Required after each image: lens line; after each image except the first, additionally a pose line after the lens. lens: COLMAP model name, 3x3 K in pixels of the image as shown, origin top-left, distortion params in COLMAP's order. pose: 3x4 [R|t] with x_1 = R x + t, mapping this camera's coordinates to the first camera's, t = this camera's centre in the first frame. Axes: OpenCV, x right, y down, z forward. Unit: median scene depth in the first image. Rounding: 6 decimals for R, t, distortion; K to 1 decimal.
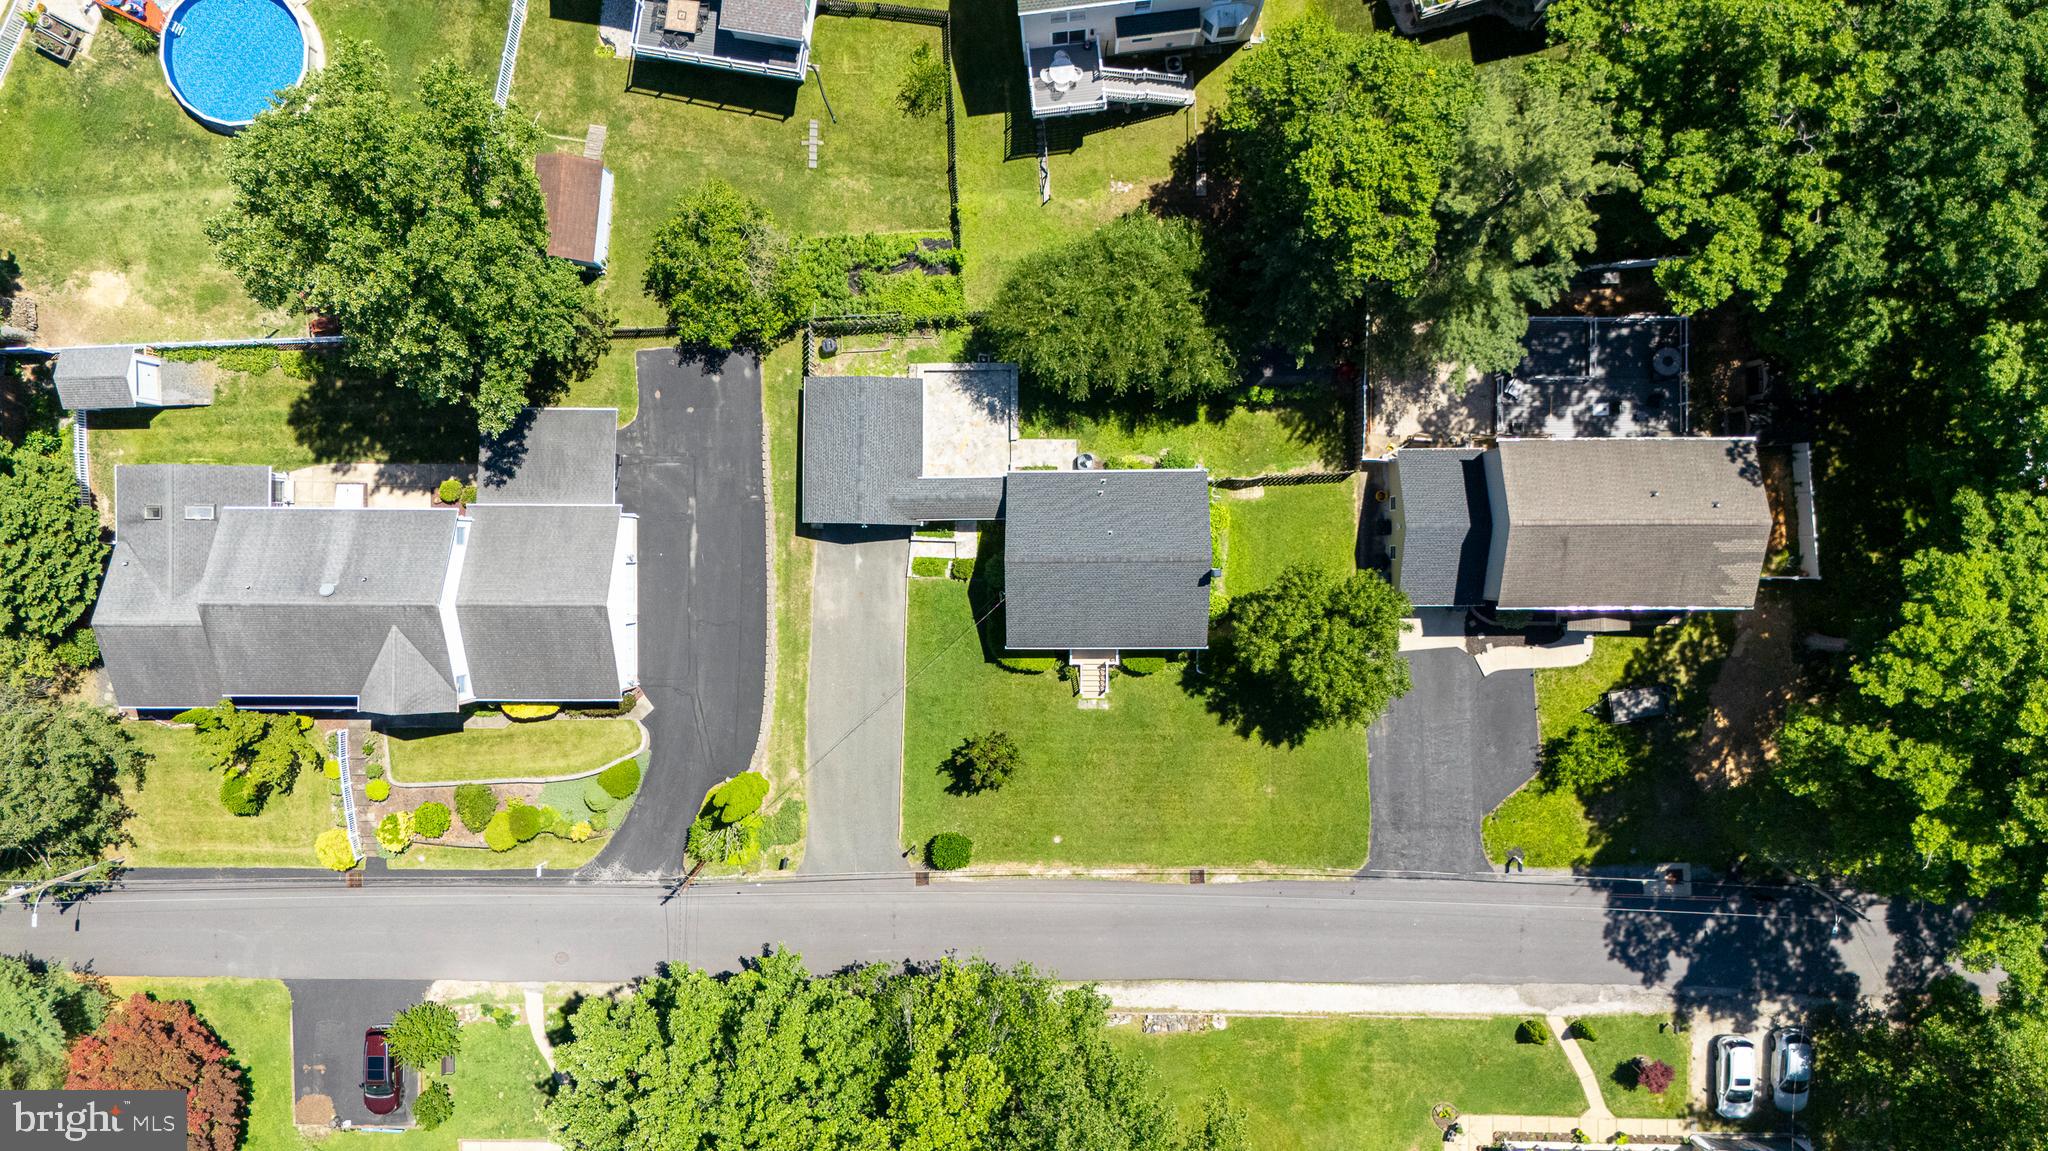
lens RADIAL K [[1510.8, 0, 1024.0], [0, 1510.8, 575.5], [0, 0, 1]] dist [0.098854, -0.117178]
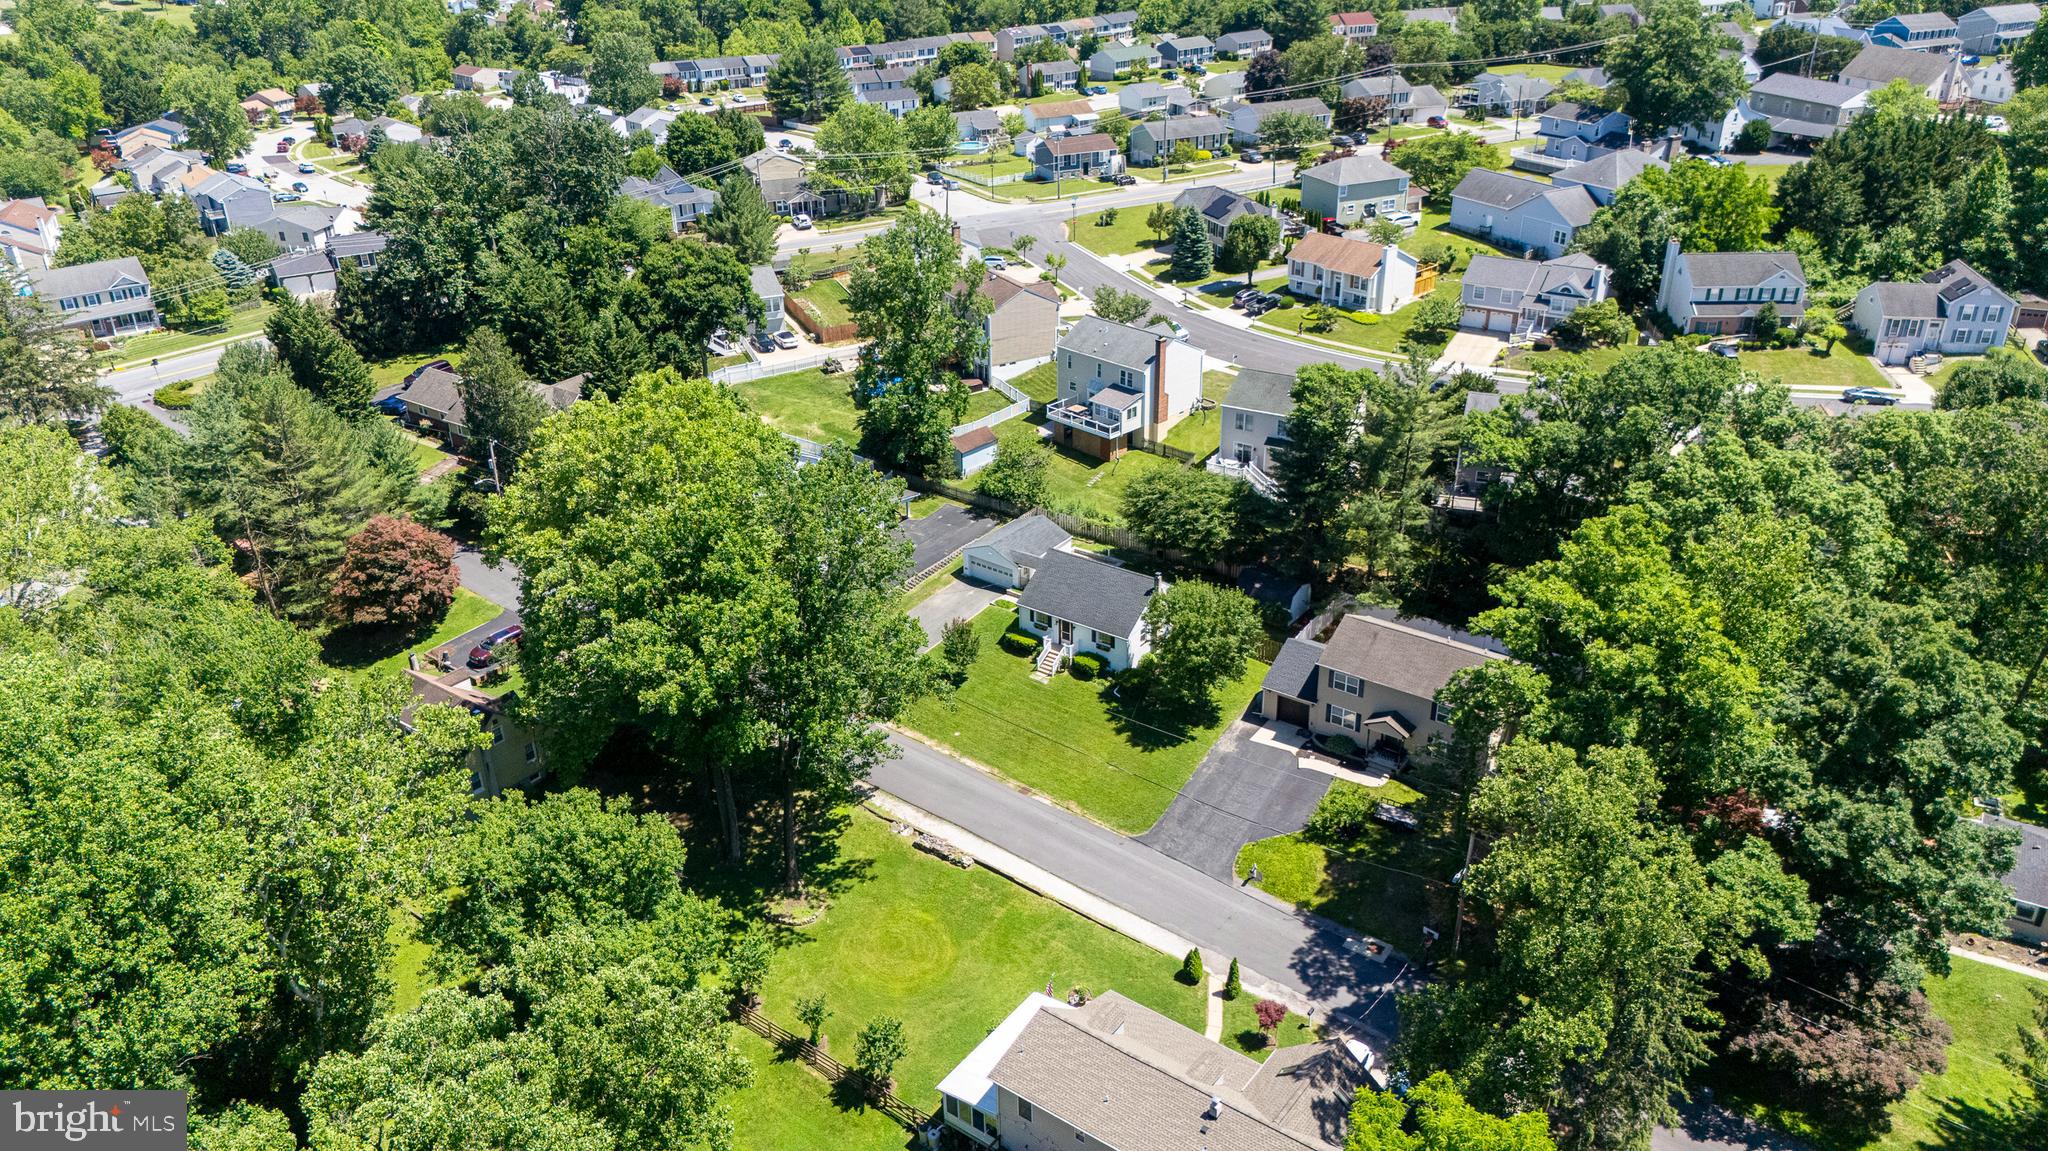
lens RADIAL K [[1510.8, 0, 1024.0], [0, 1510.8, 575.5], [0, 0, 1]] dist [0.098854, -0.117178]
pose [[0.807026, 0.288944, -0.514996, 0.715302], [-0.589143, 0.334529, -0.735527, 1.073615], [-0.040245, 0.896996, 0.440203, 0.293562]]
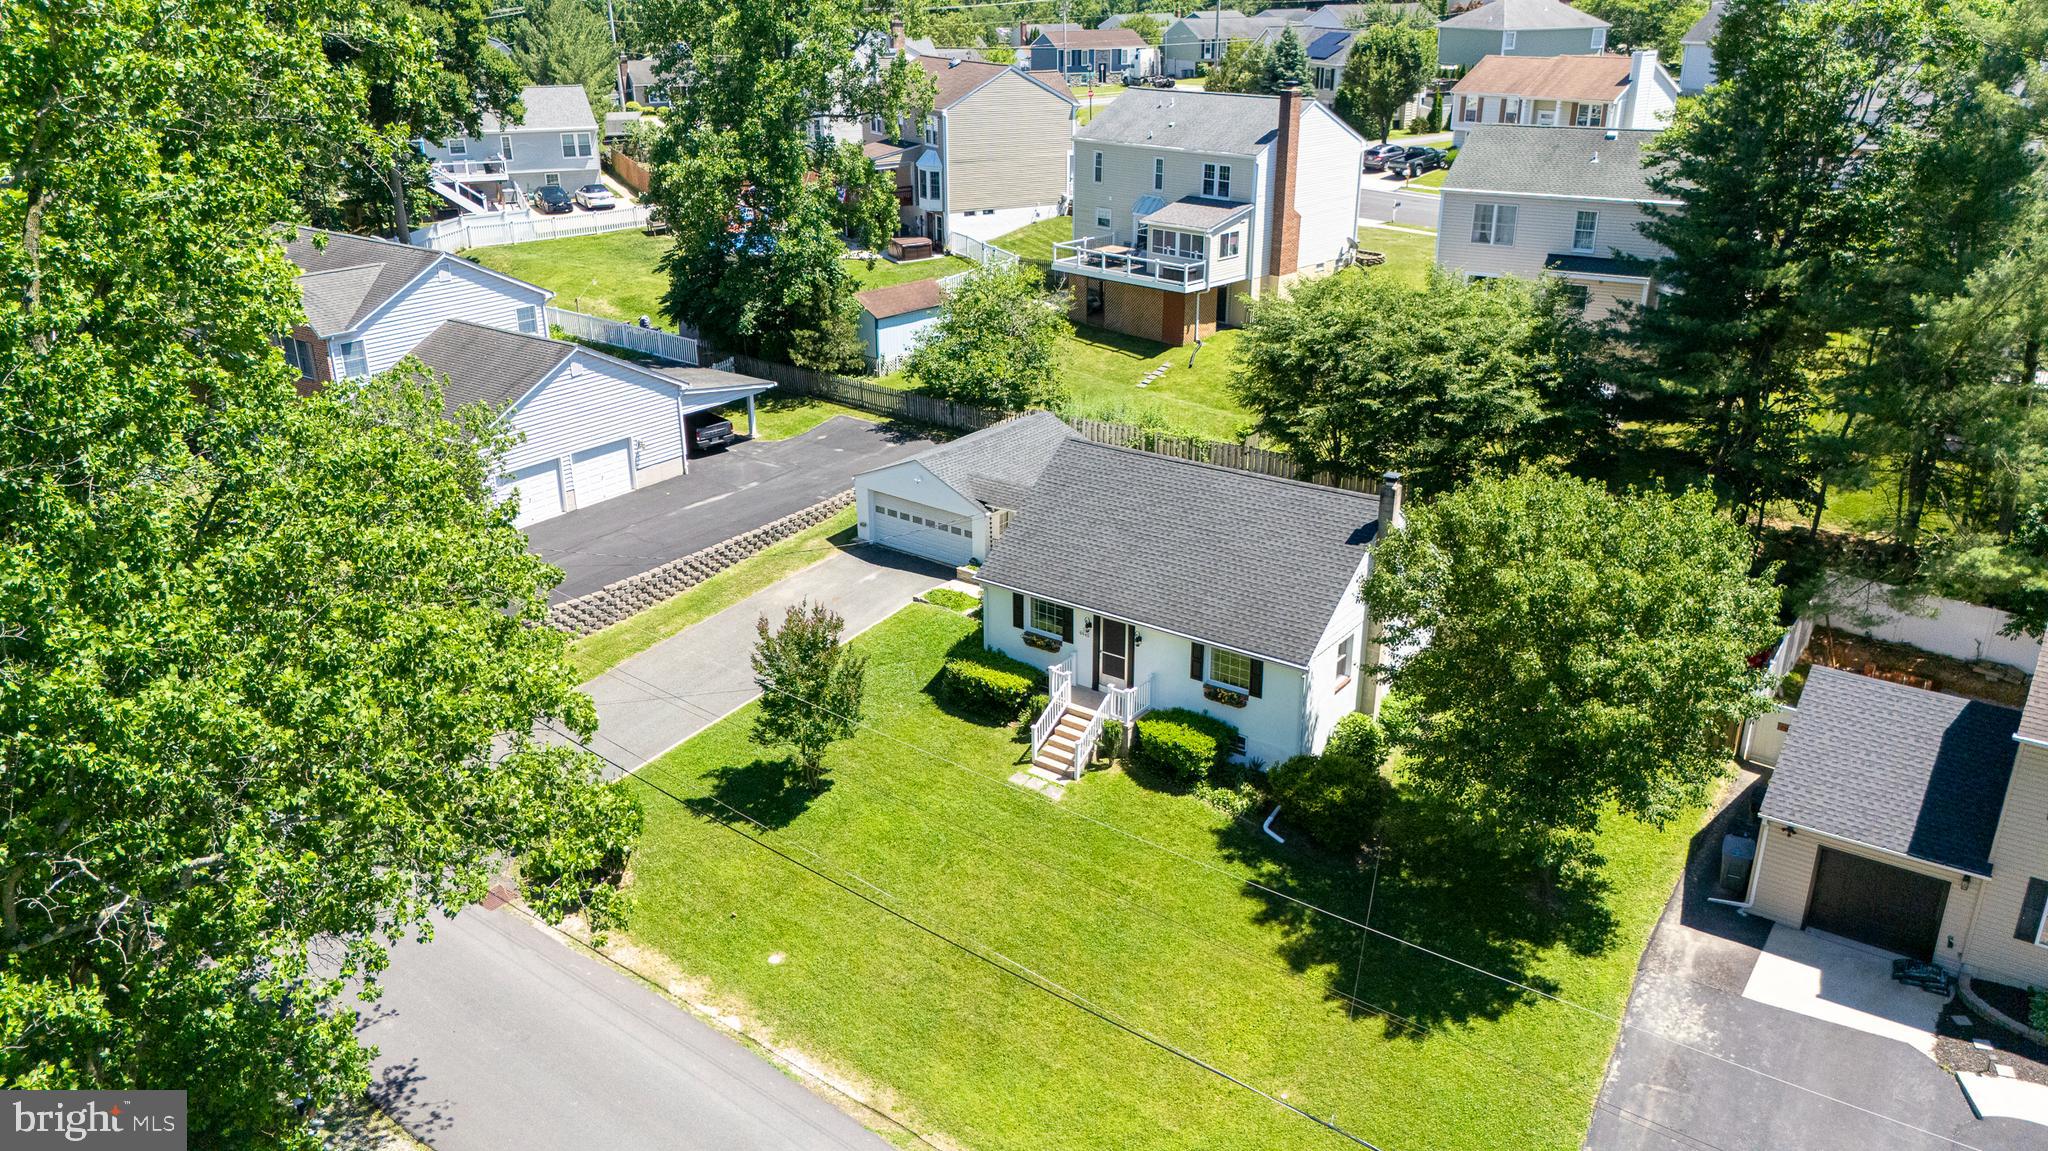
lens RADIAL K [[1510.8, 0, 1024.0], [0, 1510.8, 575.5], [0, 0, 1]] dist [0.098854, -0.117178]
pose [[0.807851, 0.253194, -0.532231, 0.276343], [-0.587131, 0.266785, -0.764266, 0.430554], [-0.051516, 0.929902, 0.364181, 0.750256]]
